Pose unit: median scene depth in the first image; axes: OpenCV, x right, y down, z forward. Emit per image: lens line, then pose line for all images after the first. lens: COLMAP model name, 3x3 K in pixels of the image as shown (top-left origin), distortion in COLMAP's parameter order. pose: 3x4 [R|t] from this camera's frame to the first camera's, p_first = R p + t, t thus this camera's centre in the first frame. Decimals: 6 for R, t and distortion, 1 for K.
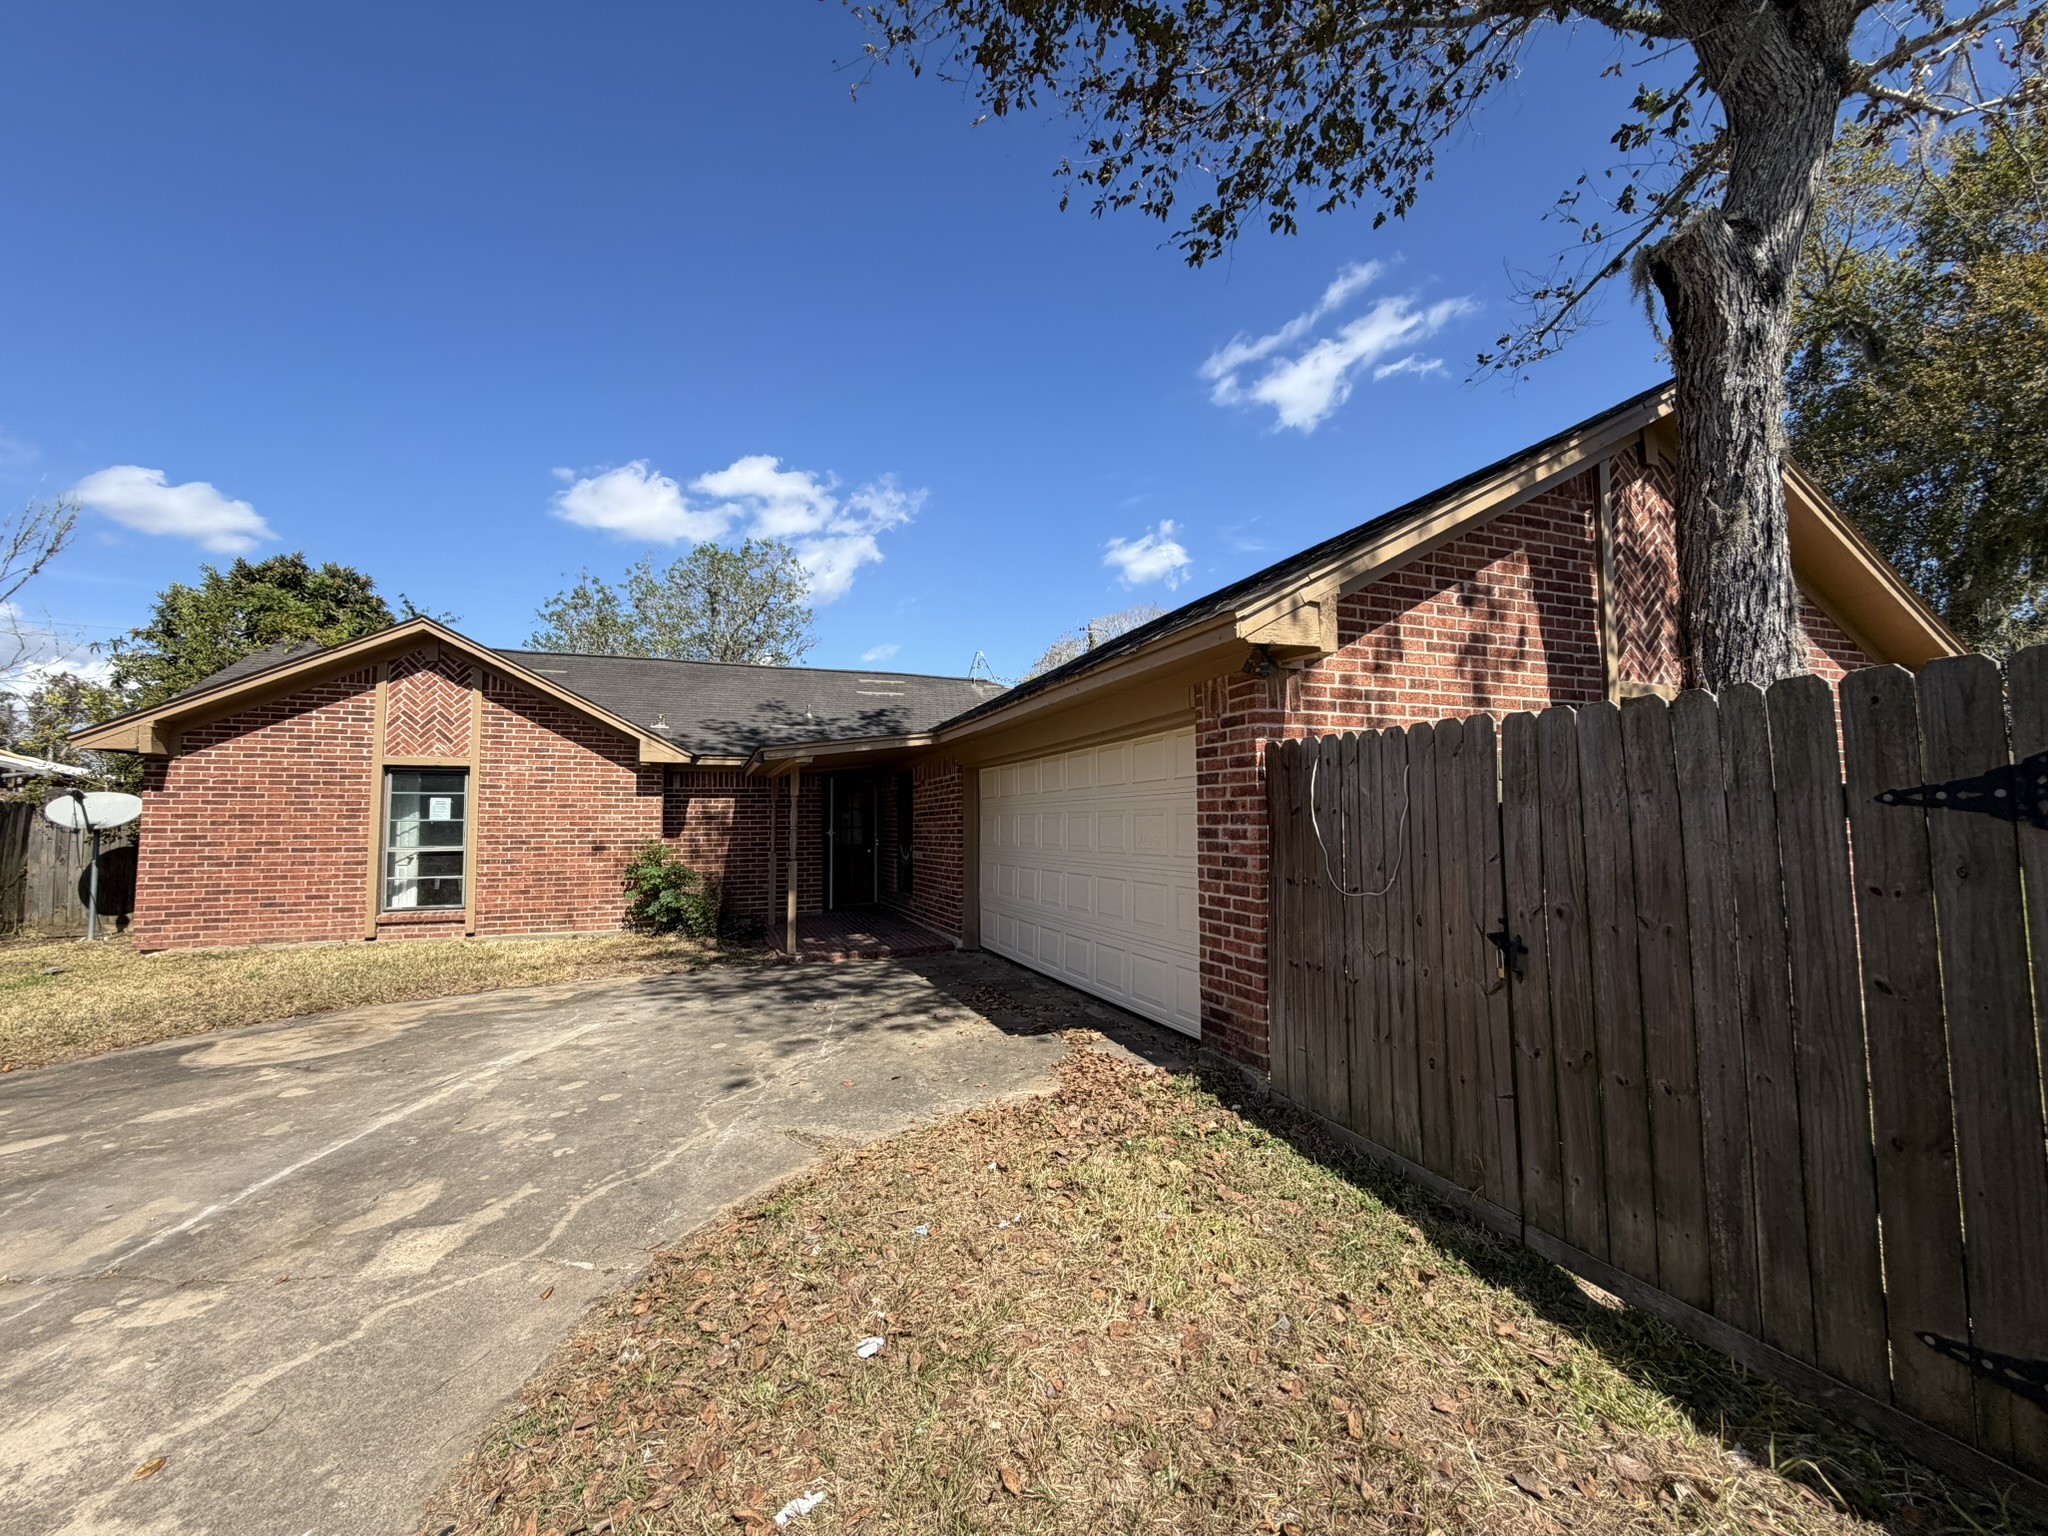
lens RADIAL K [[784.7, 0, 1024.0], [0, 784.7, 768.0], [0, 0, 1]] dist [0.000581, -0.000017]
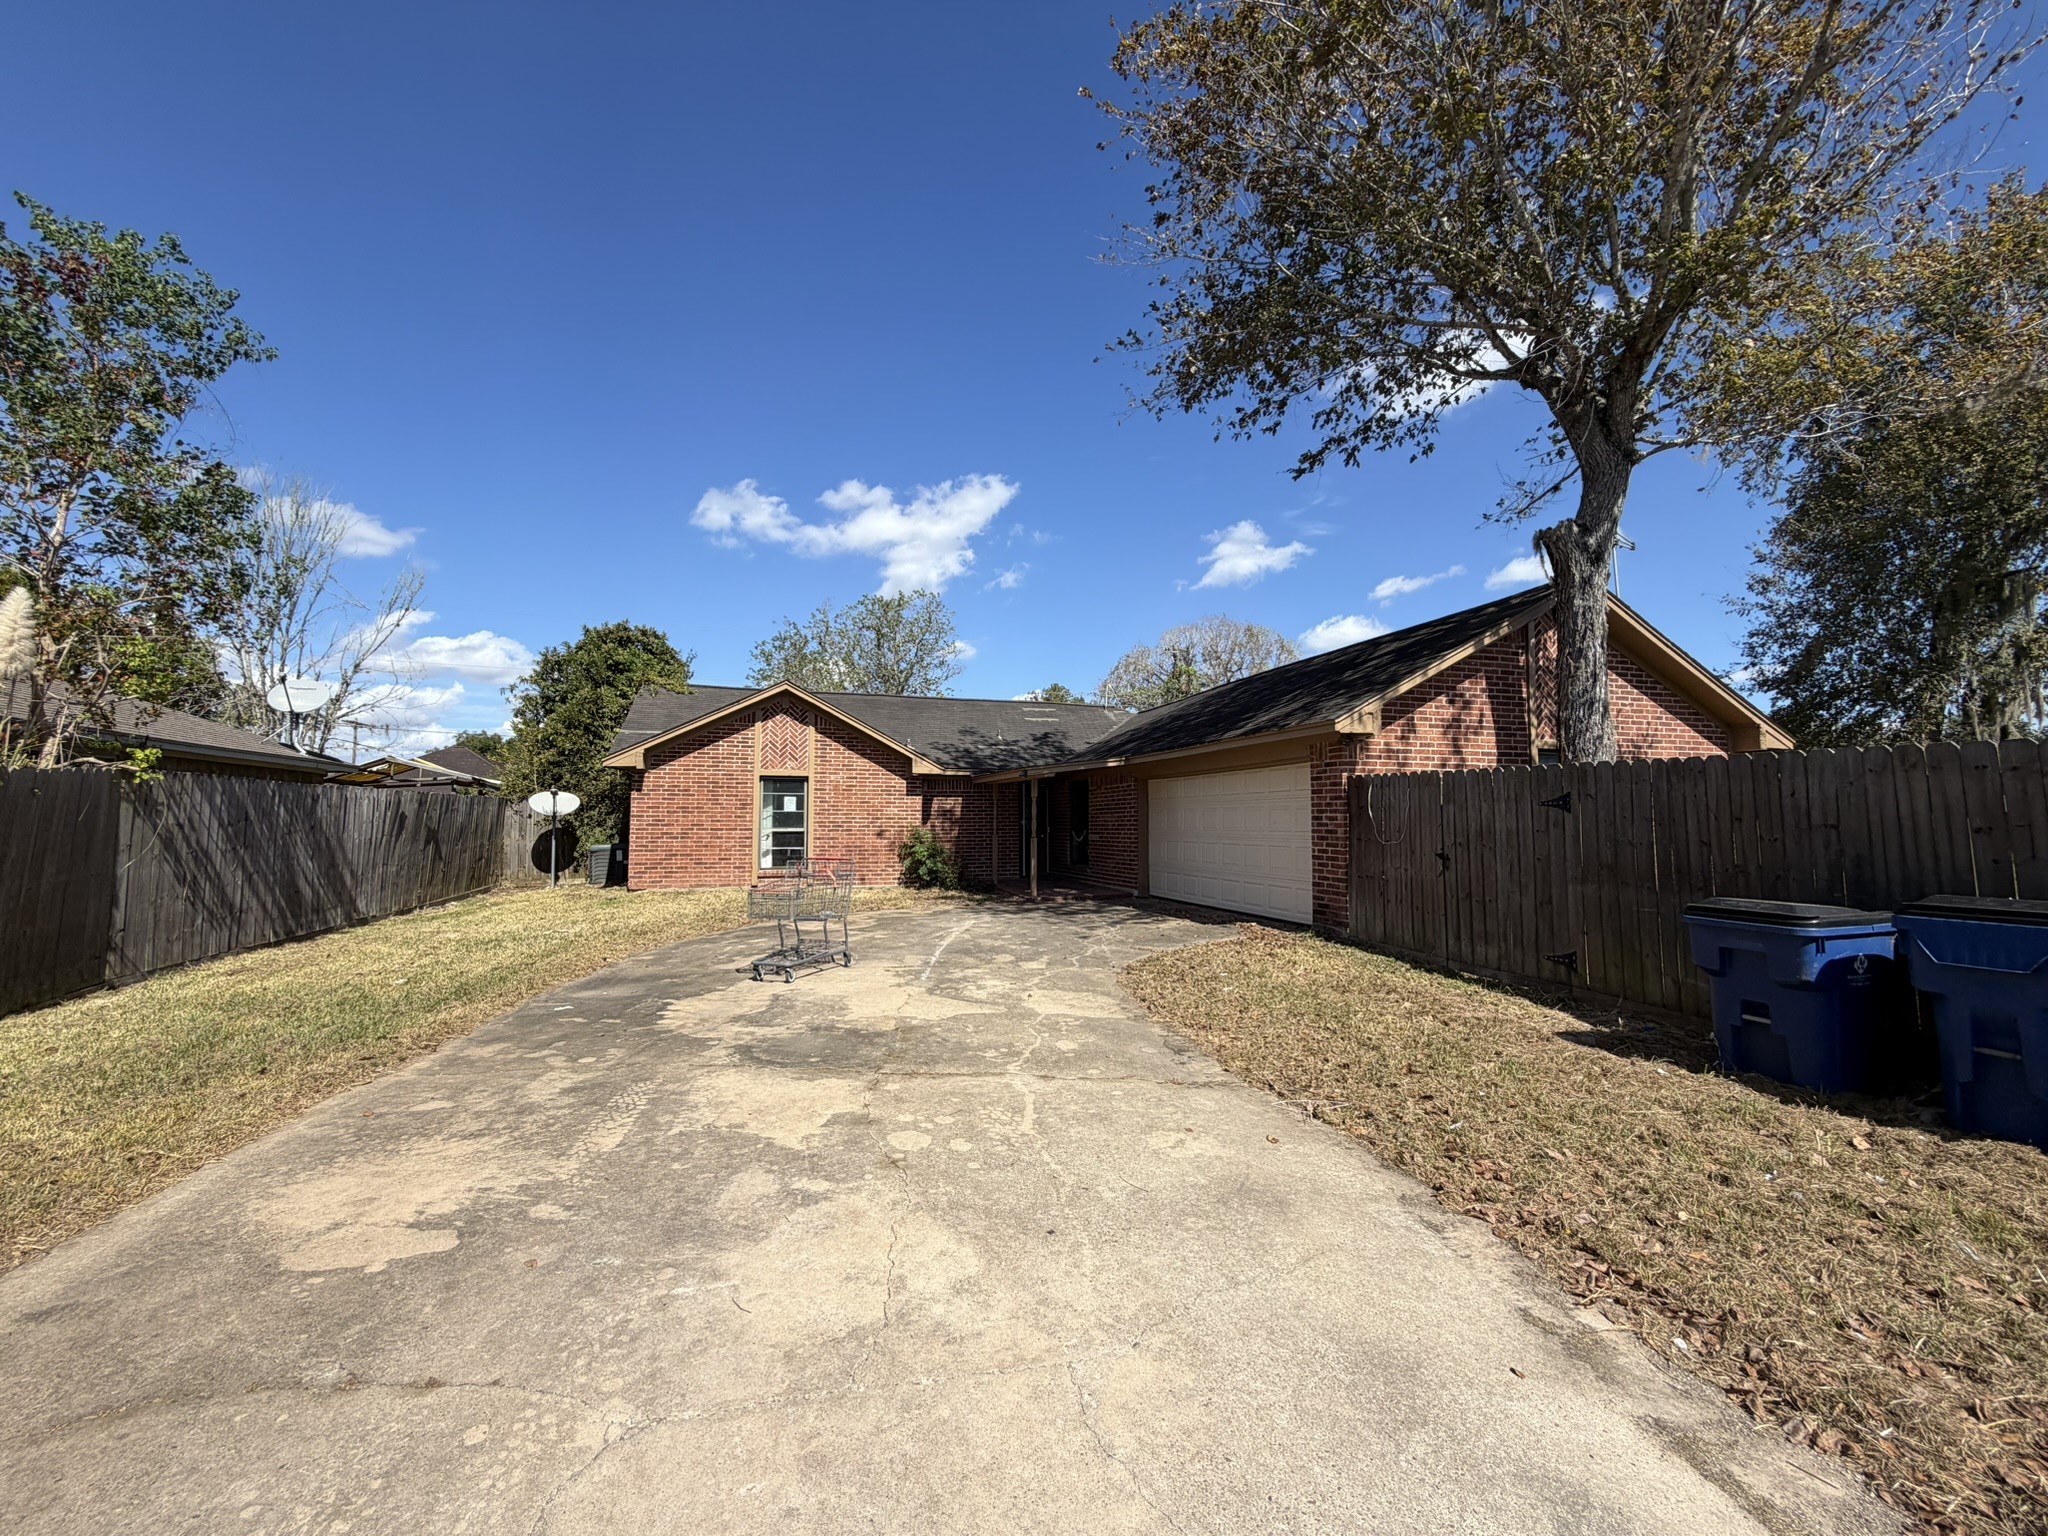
lens RADIAL K [[784.7, 0, 1024.0], [0, 784.7, 768.0], [0, 0, 1]] dist [0.000581, -0.000017]
pose [[0.997589, 0.002813, -0.069336, -0.219515], [-0.002631, 0.999993, 0.002722, -0.029114], [0.069343, -0.002533, 0.997590, -0.621685]]
